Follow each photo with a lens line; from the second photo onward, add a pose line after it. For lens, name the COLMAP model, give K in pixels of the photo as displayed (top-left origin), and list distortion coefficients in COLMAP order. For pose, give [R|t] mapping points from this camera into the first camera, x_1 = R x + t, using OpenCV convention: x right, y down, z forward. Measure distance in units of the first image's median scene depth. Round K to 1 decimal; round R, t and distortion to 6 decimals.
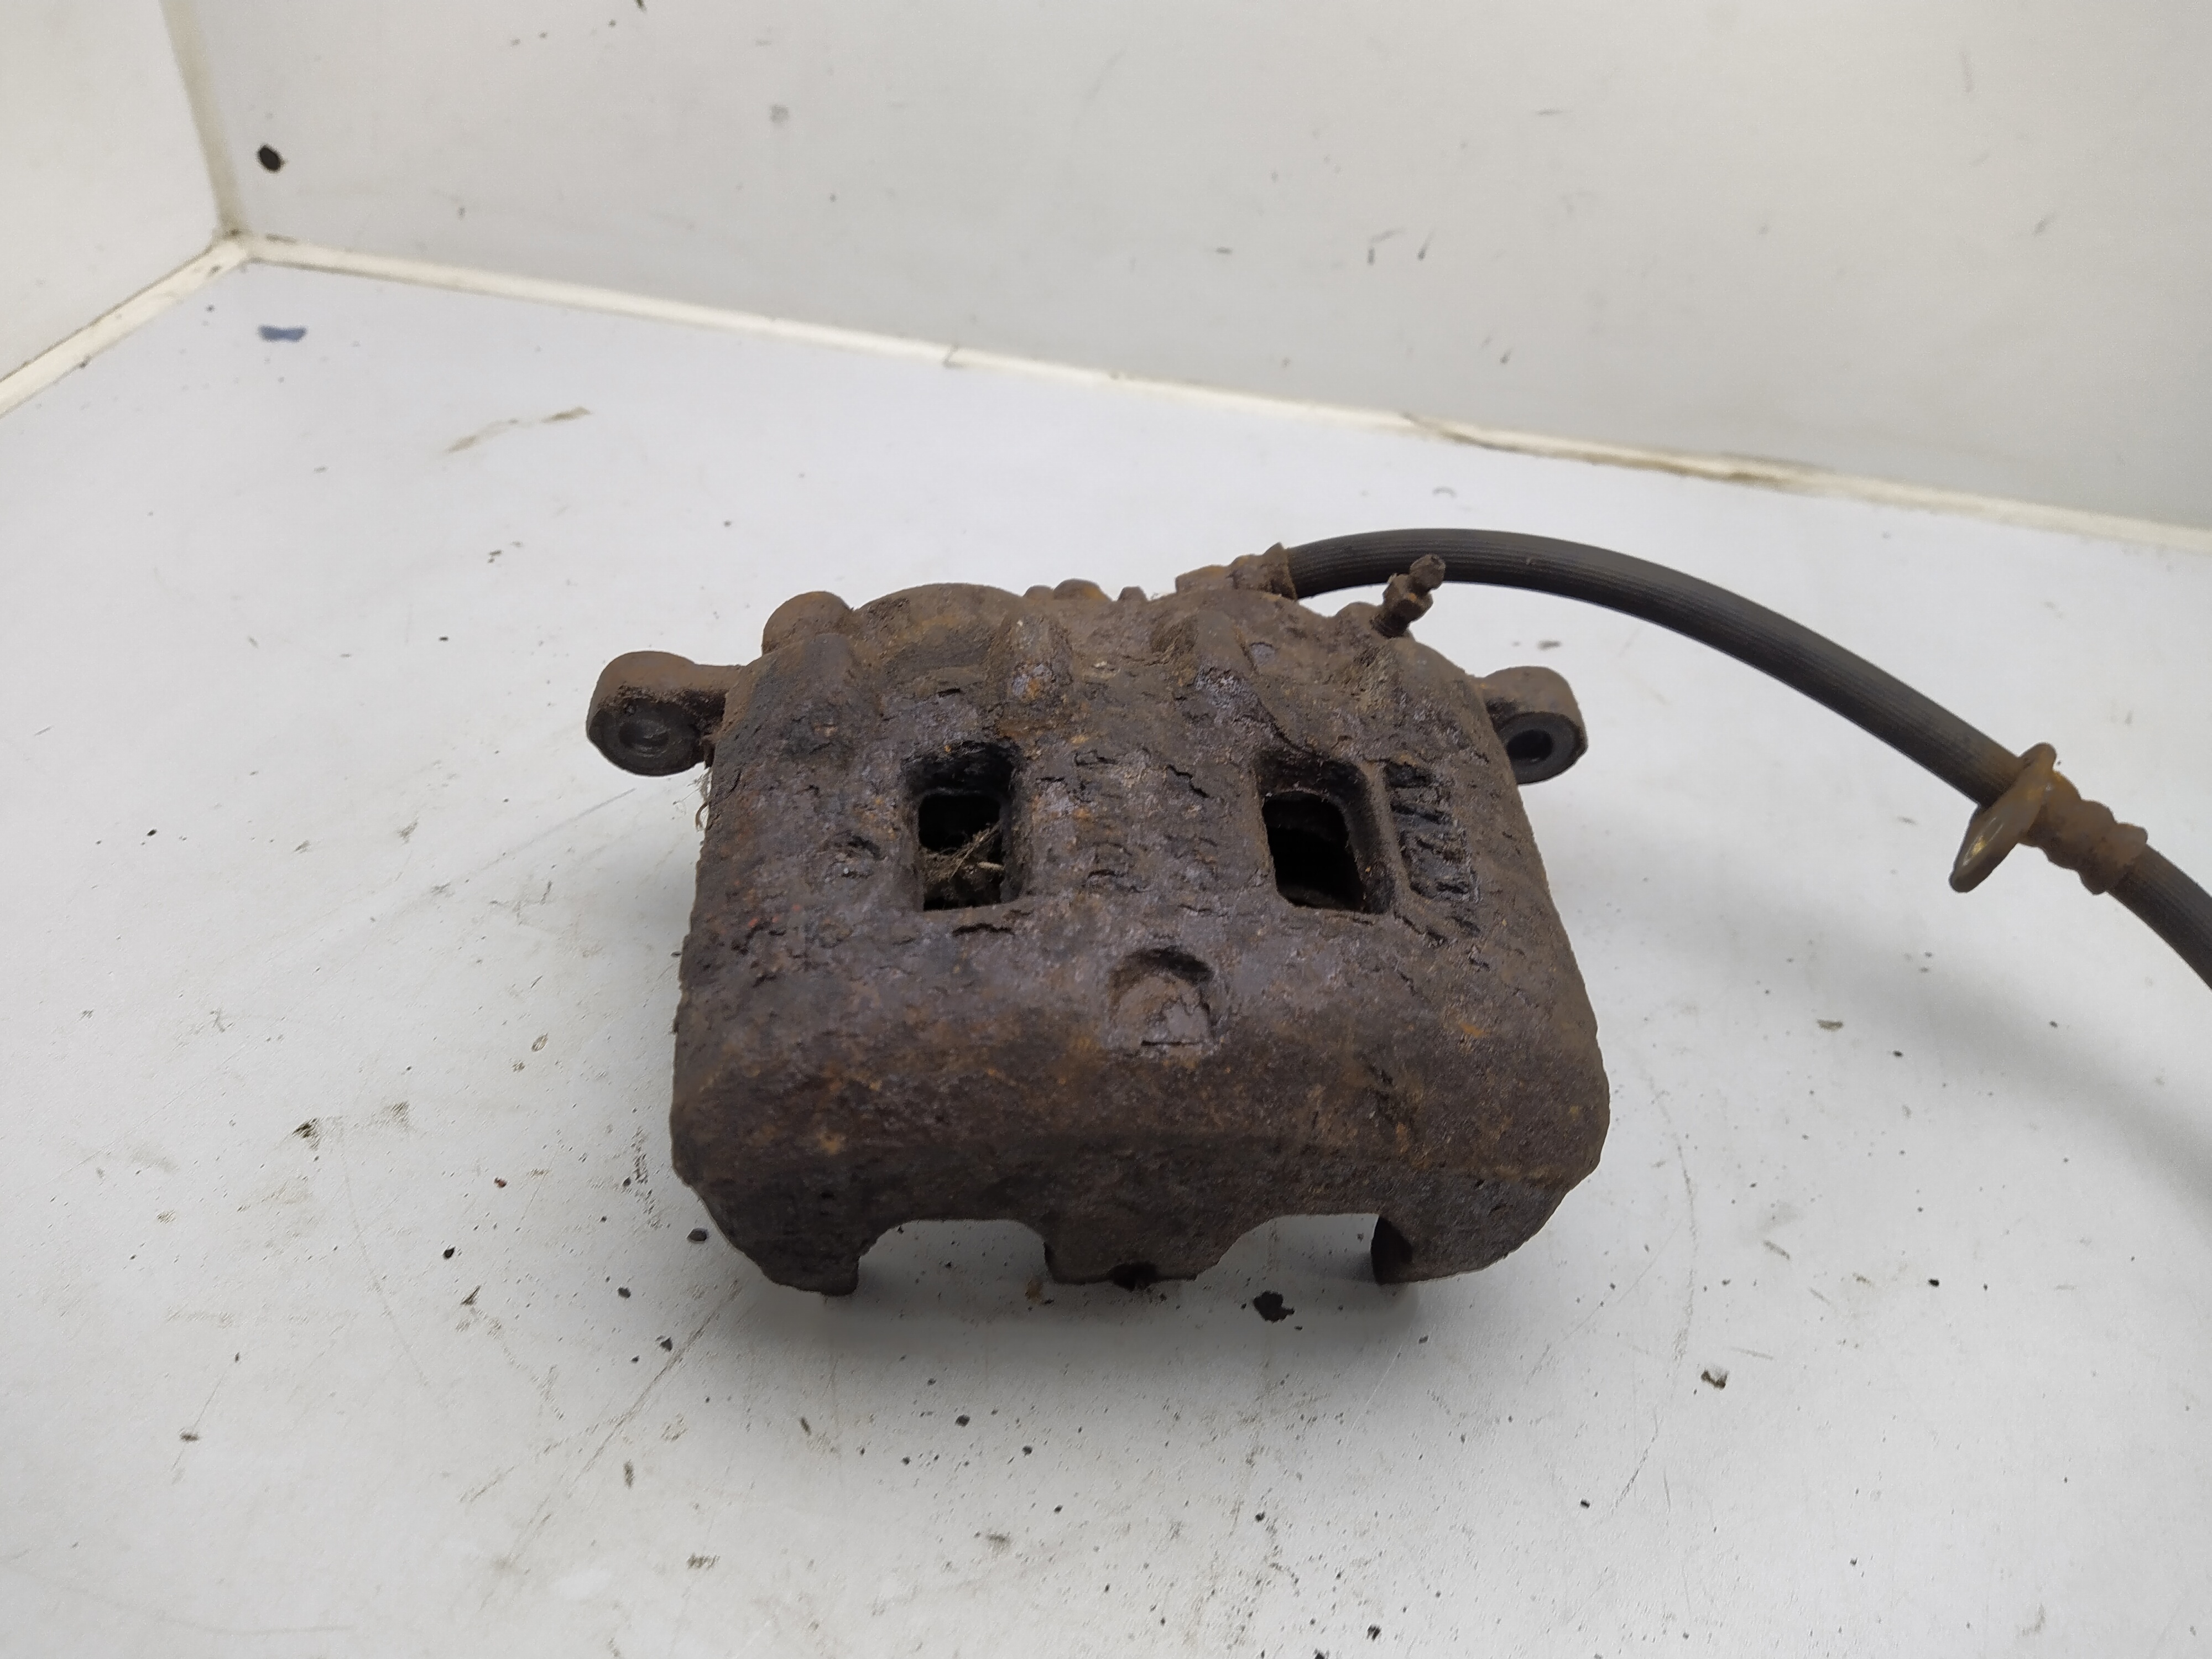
lens RADIAL K [[1706.9, 0, 1106.0], [0, 1706.9, 829.5], [0, 0, 1]] dist [0.091960, -0.152958]
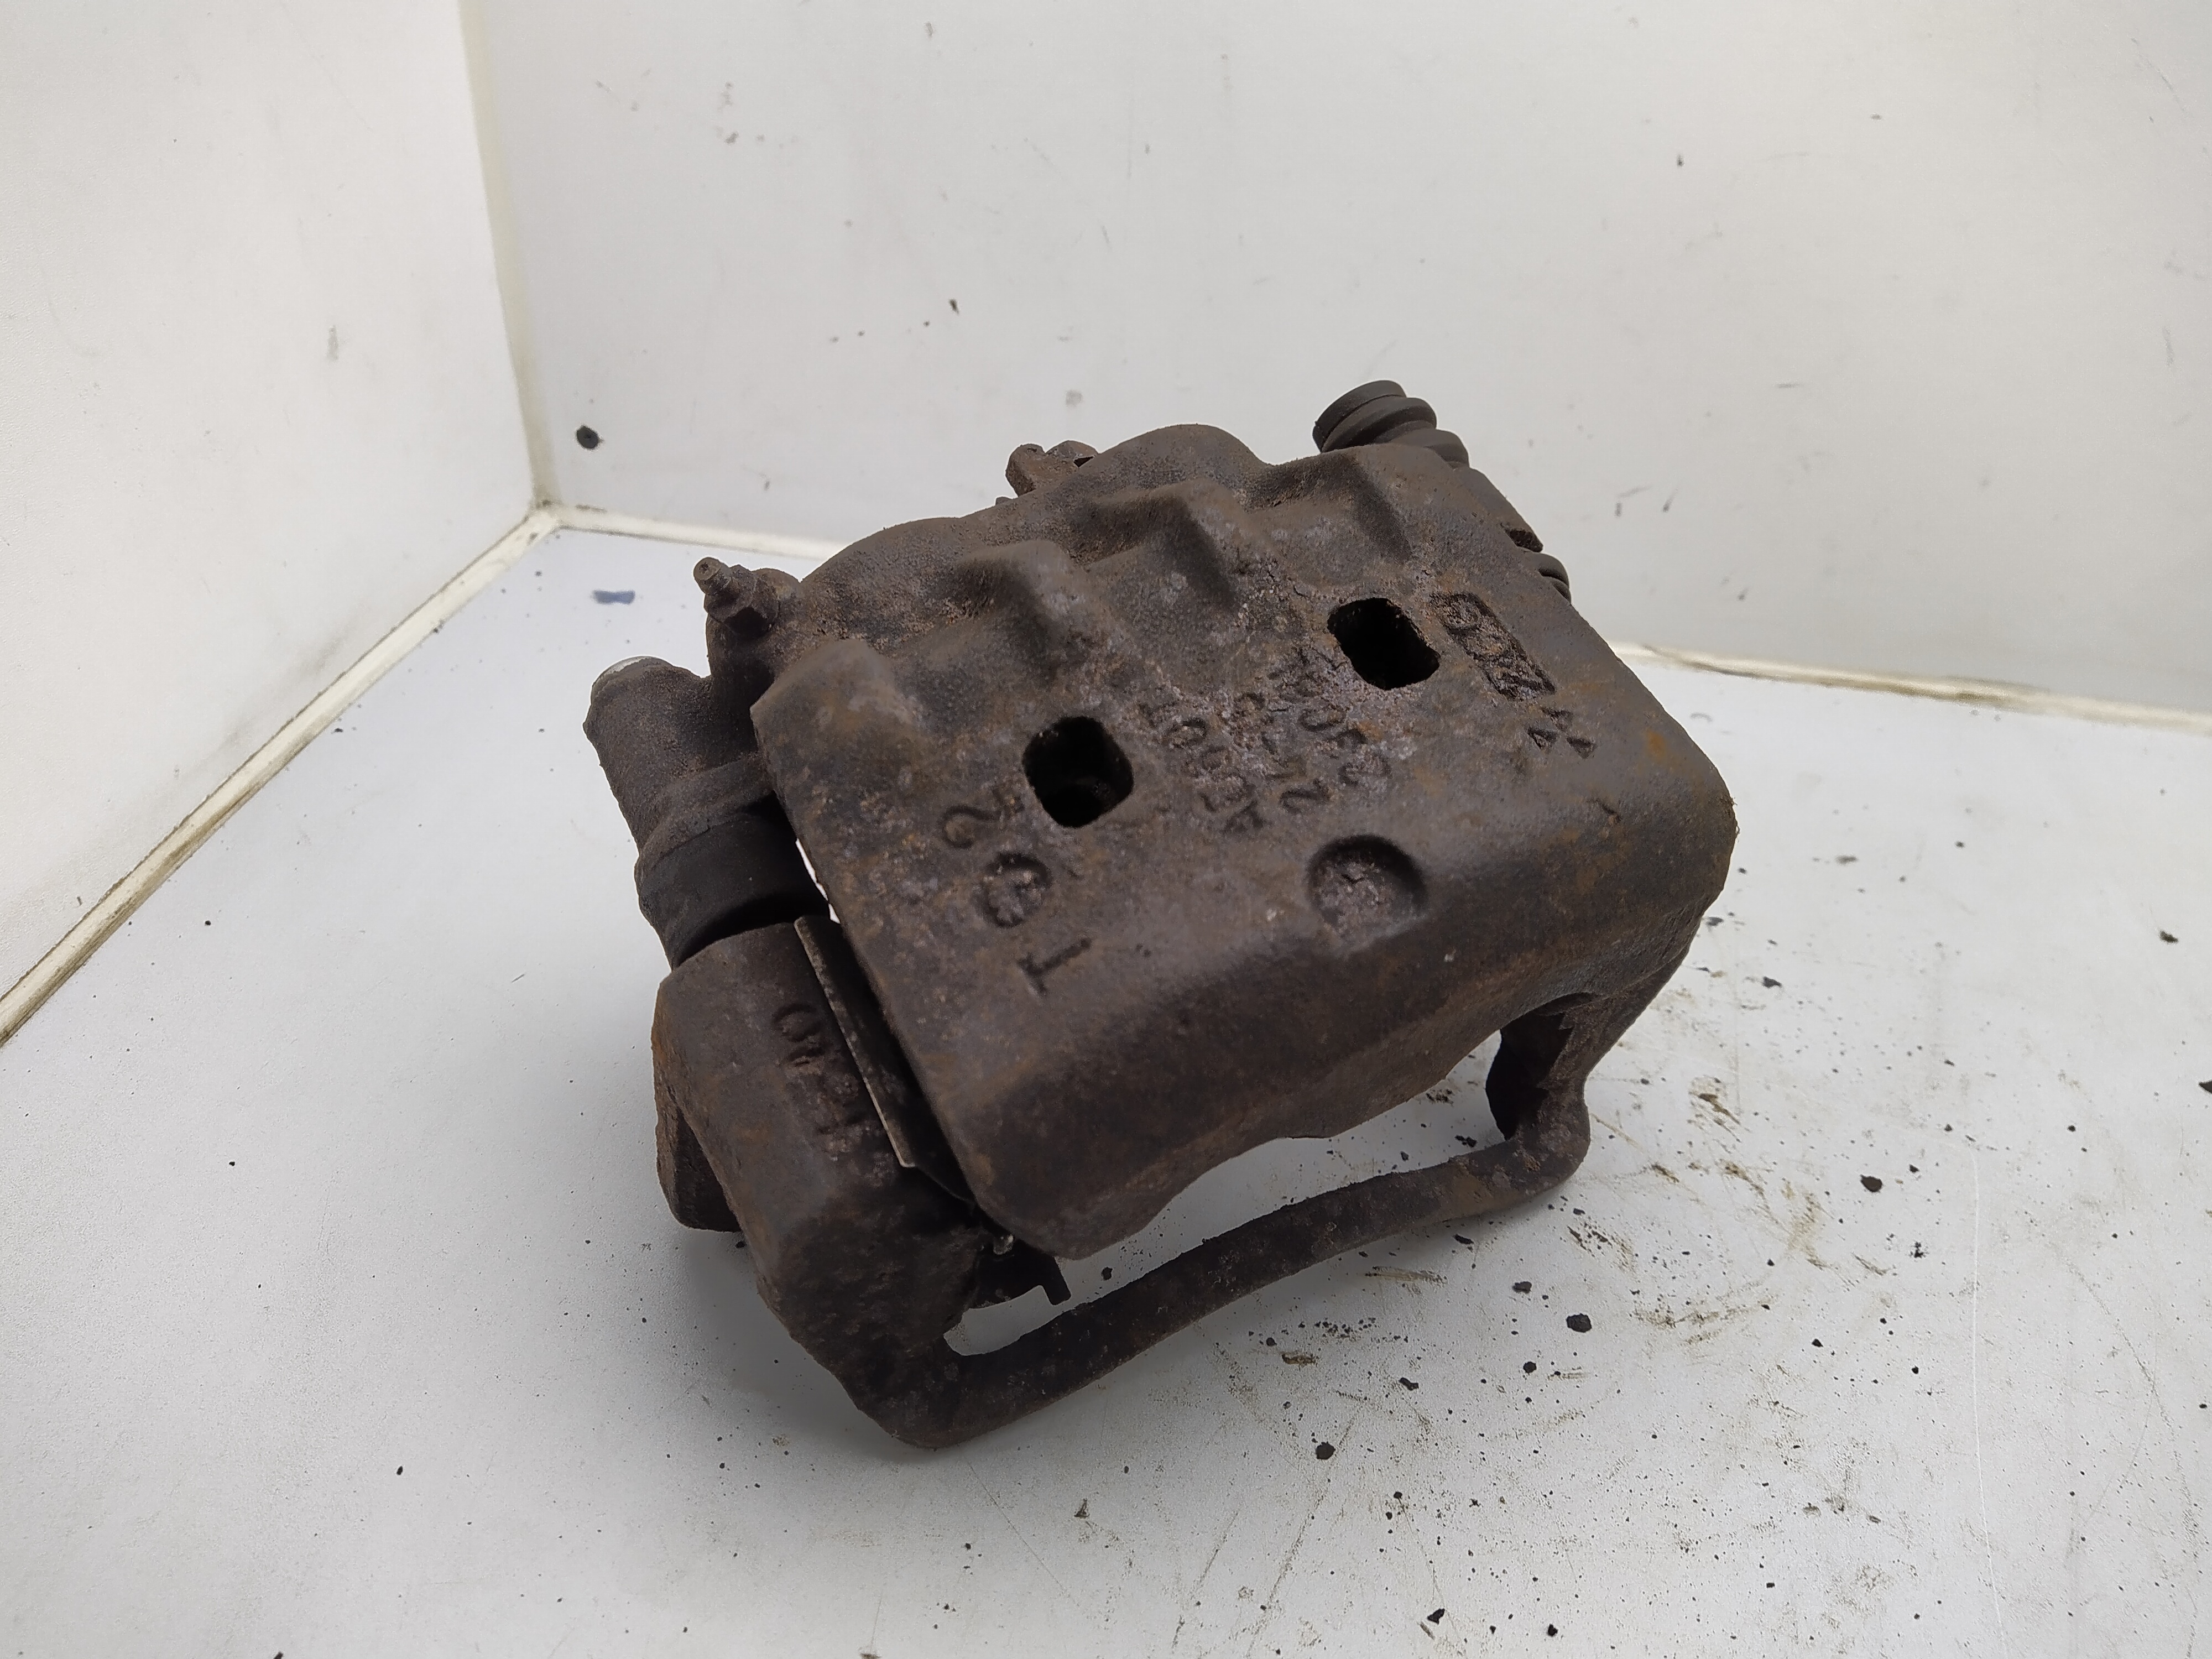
lens RADIAL K [[1675.7, 0, 1130.5], [0, 1675.7, 803.7], [0, 0, 1]] dist [0.137059, -0.240459]
pose [[0.999601, -0.022834, 0.016643, -0.180142], [0.024682, 0.992347, -0.120986, -0.019691], [-0.013753, 0.121349, 0.992515, -0.056893]]
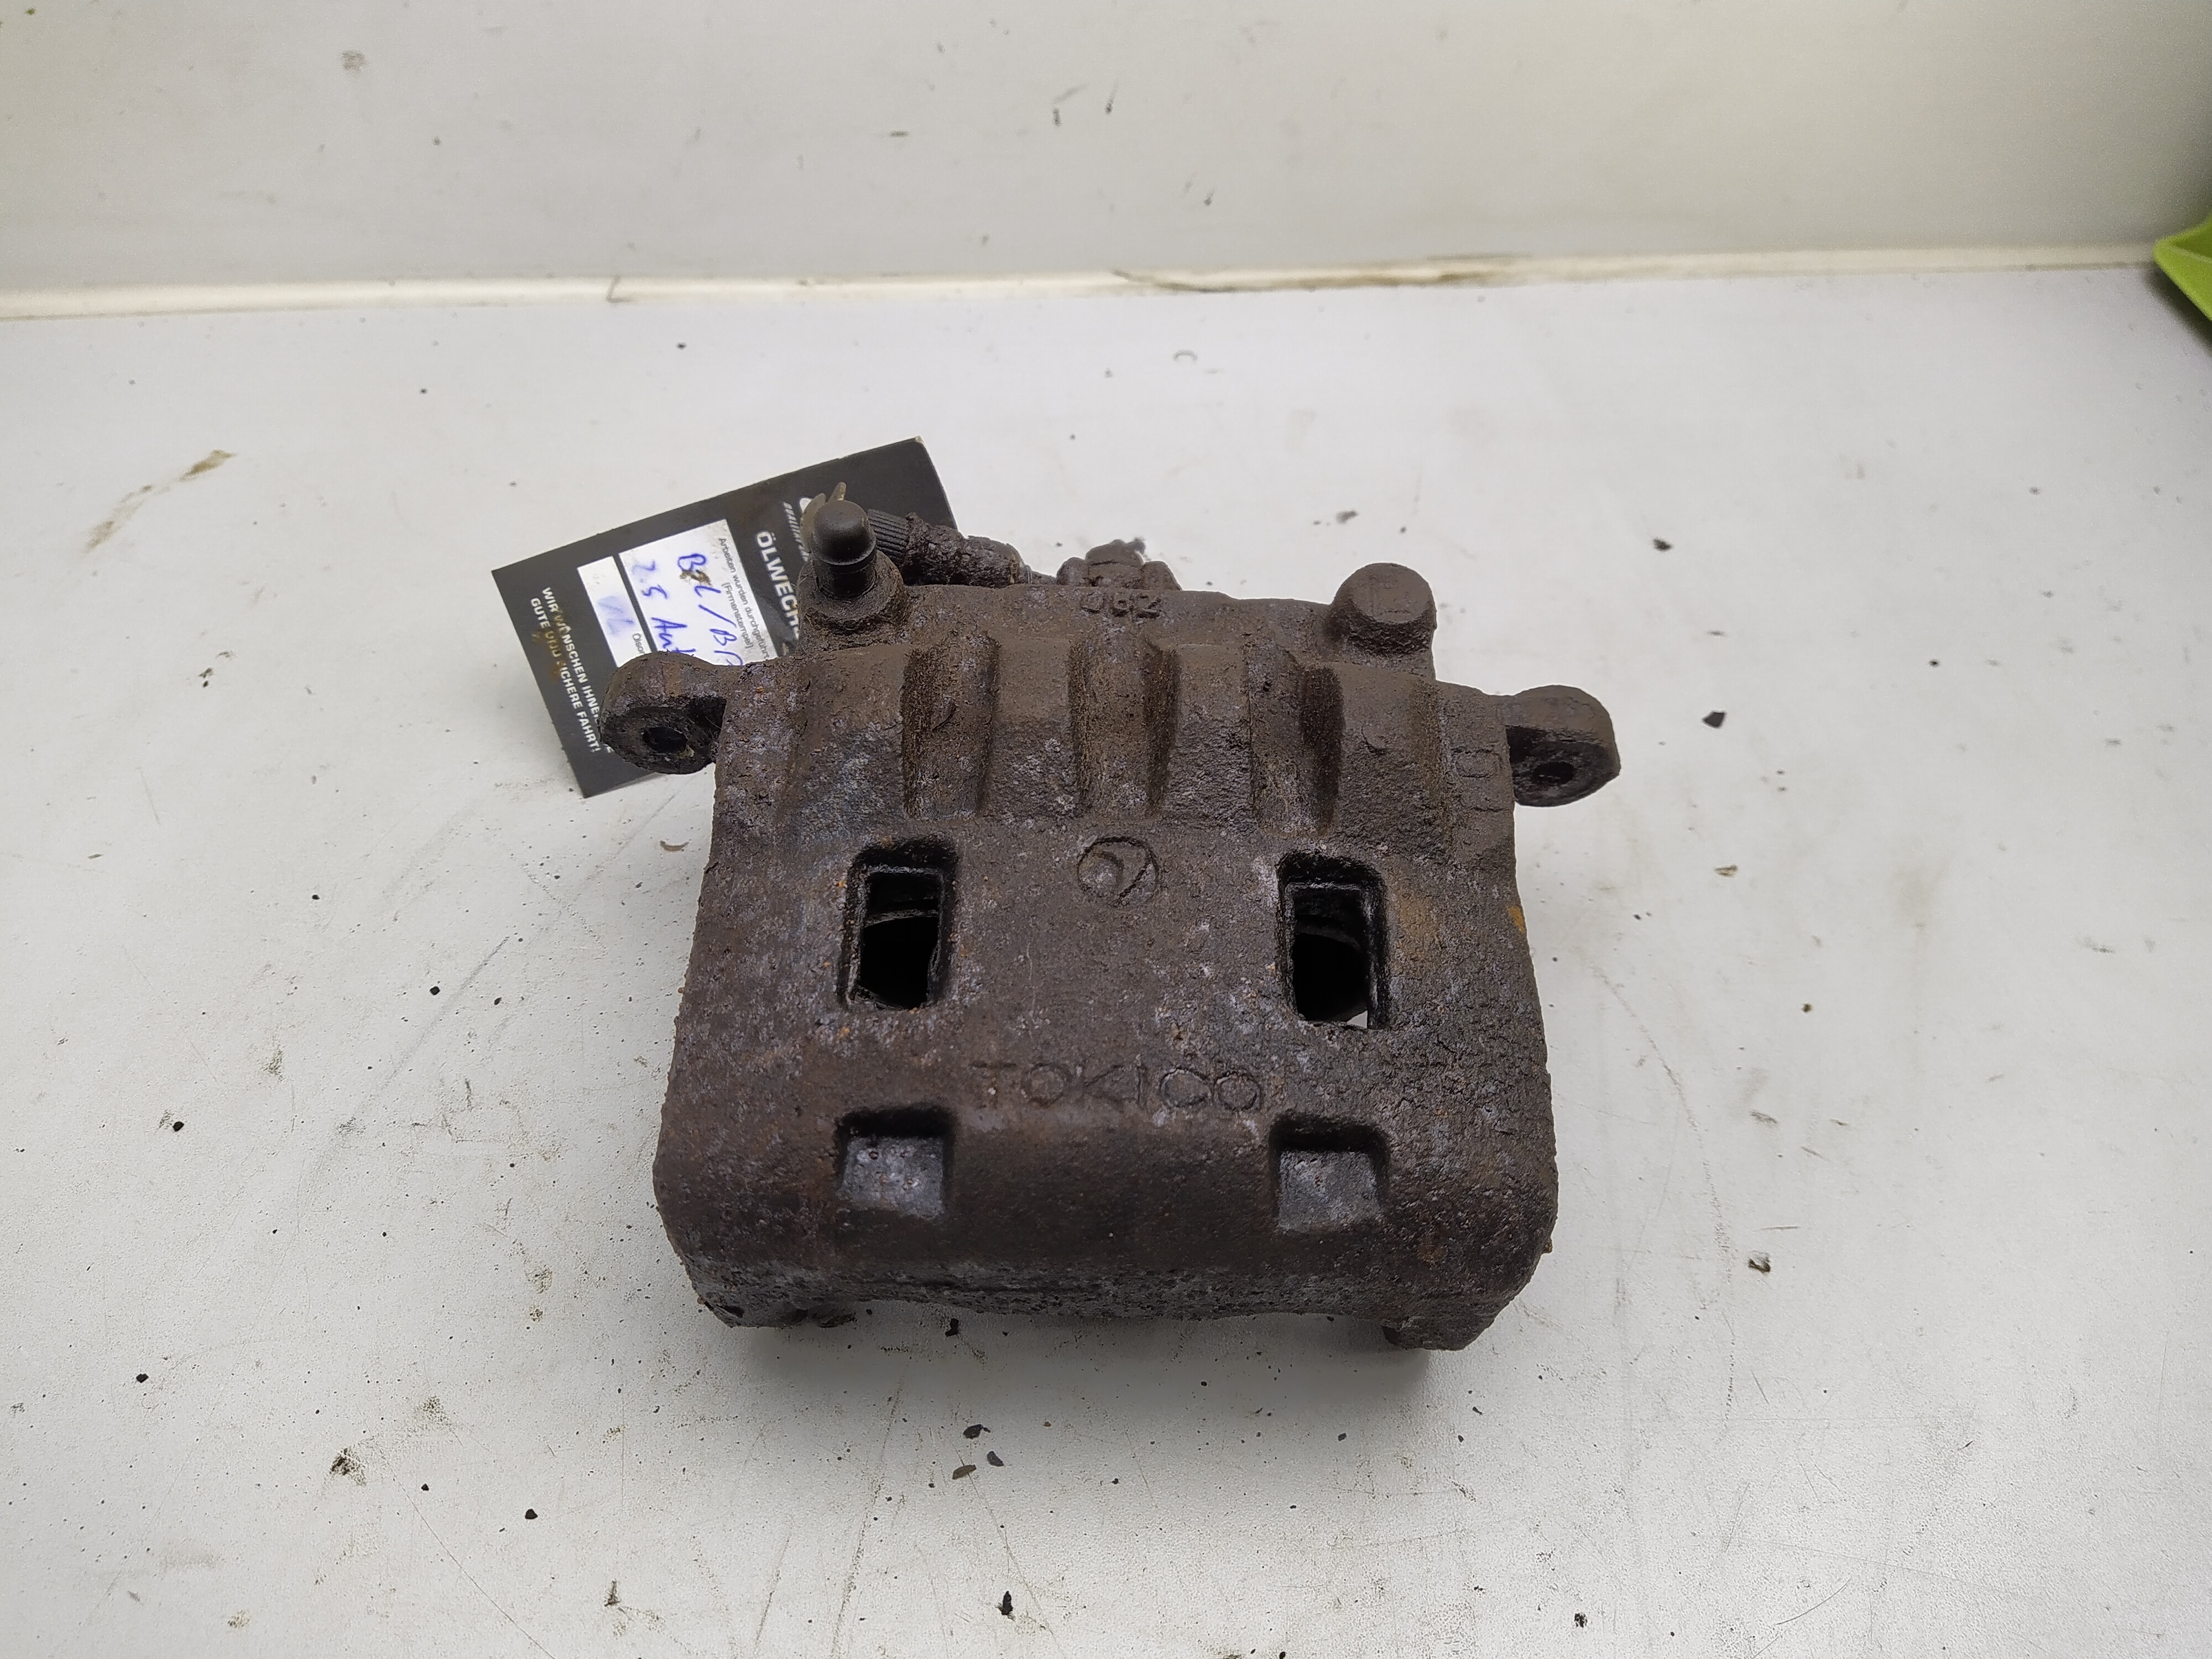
lens RADIAL K [[1675.7, 0, 1130.5], [0, 1675.7, 803.7], [0, 0, 1]] dist [0.137059, -0.240459]
pose [[0.944760, -0.256511, 0.204034, -0.092877], [0.219586, 0.957503, 0.187001, -0.136000], [-0.243331, -0.131868, 0.960938, 0.044064]]
